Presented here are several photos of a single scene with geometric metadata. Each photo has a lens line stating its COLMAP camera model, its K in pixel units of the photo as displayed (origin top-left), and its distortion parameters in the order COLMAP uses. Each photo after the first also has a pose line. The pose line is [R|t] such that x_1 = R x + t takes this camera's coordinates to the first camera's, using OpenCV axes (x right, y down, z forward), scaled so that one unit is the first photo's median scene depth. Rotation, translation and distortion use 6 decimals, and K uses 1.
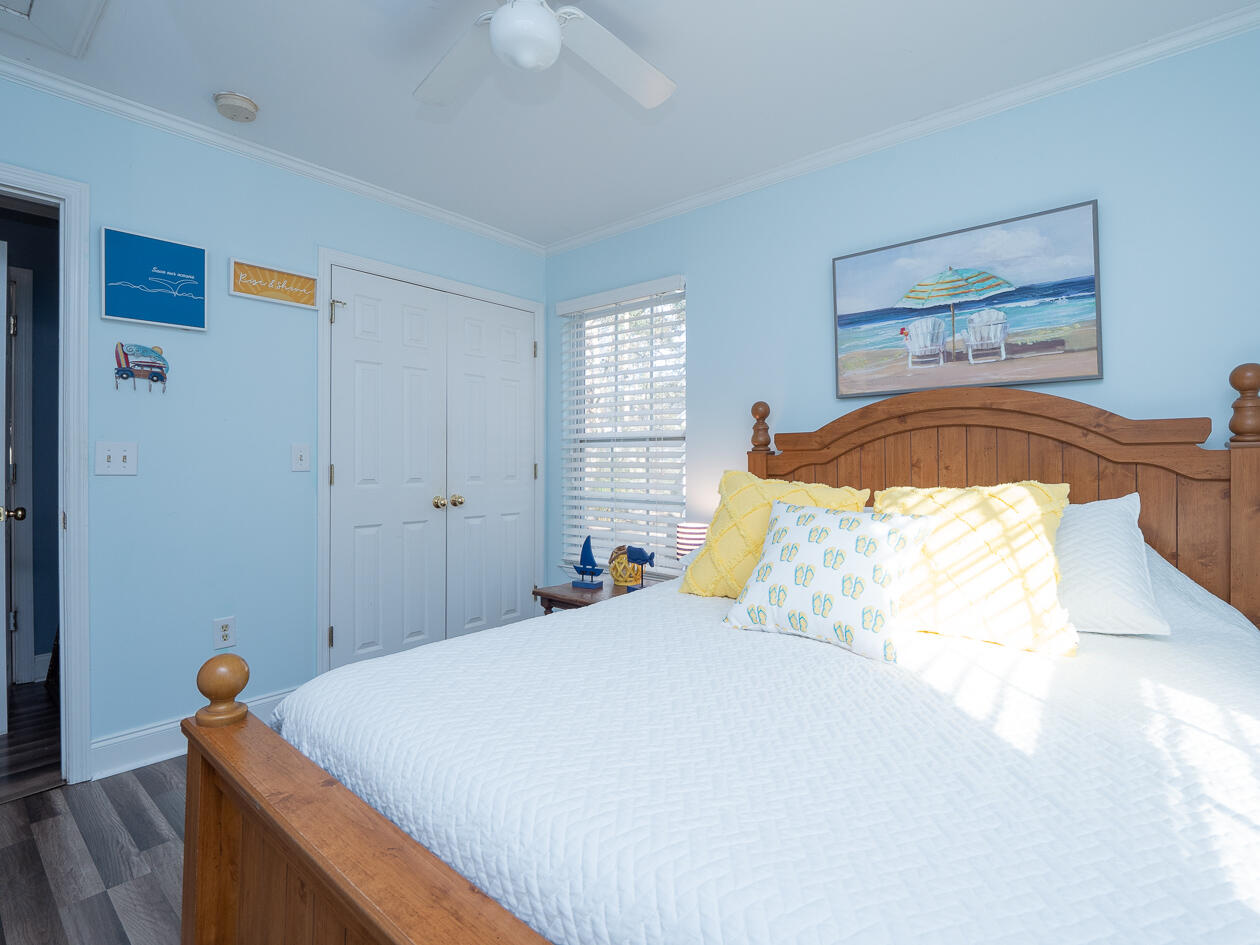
lens RADIAL K [[623.5, 0, 630.0], [0, 623.5, 472.5], [0, 0, 1]] dist [-0.002931, -0.000379]
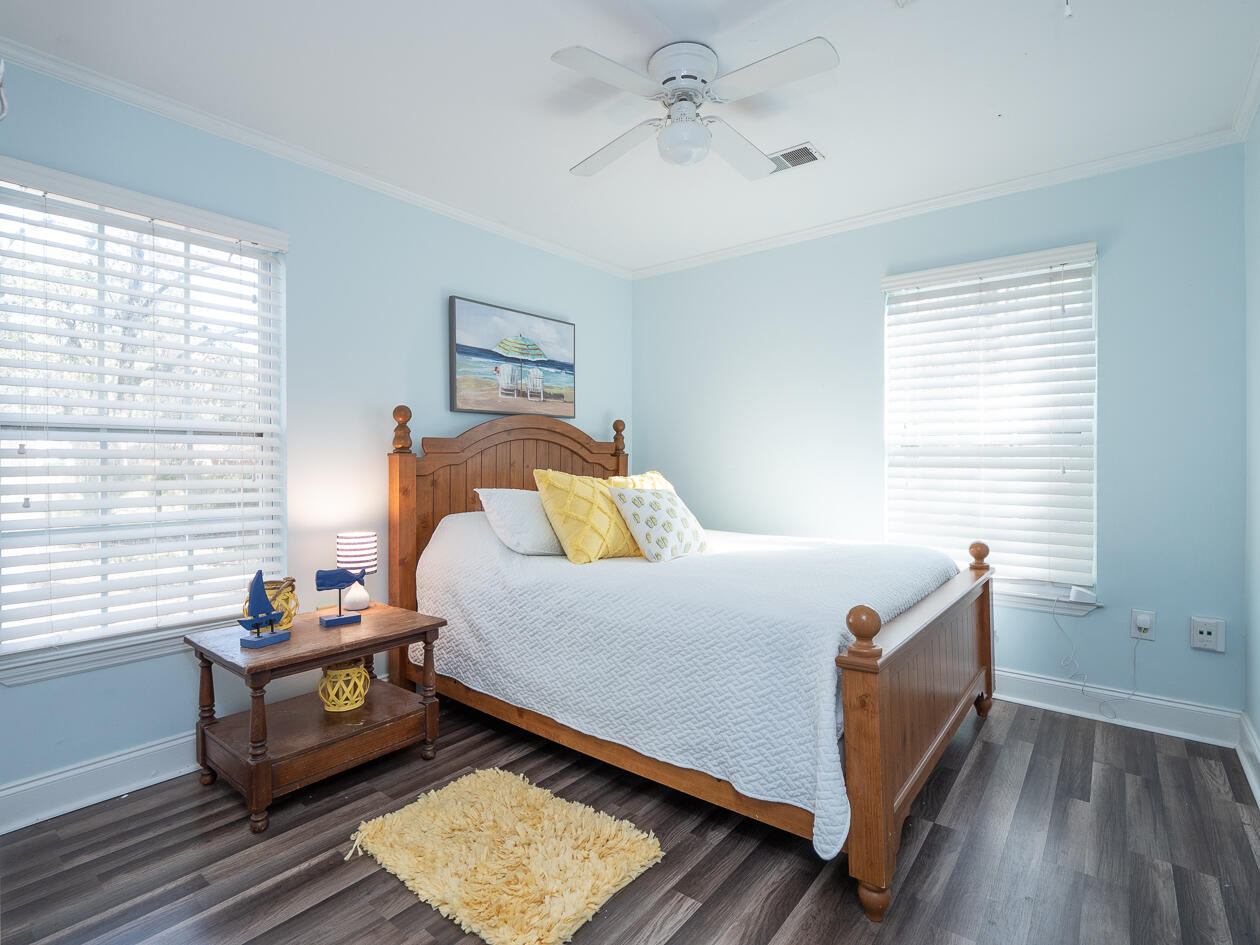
lens RADIAL K [[623.5, 0, 630.0], [0, 623.5, 472.5], [0, 0, 1]] dist [-0.002931, -0.000379]
pose [[-0.041579, -0.017090, 0.998989, -0.983225], [0.023791, 0.999553, 0.018089, -0.013933], [-0.998852, 0.024519, -0.041154, 0.774460]]
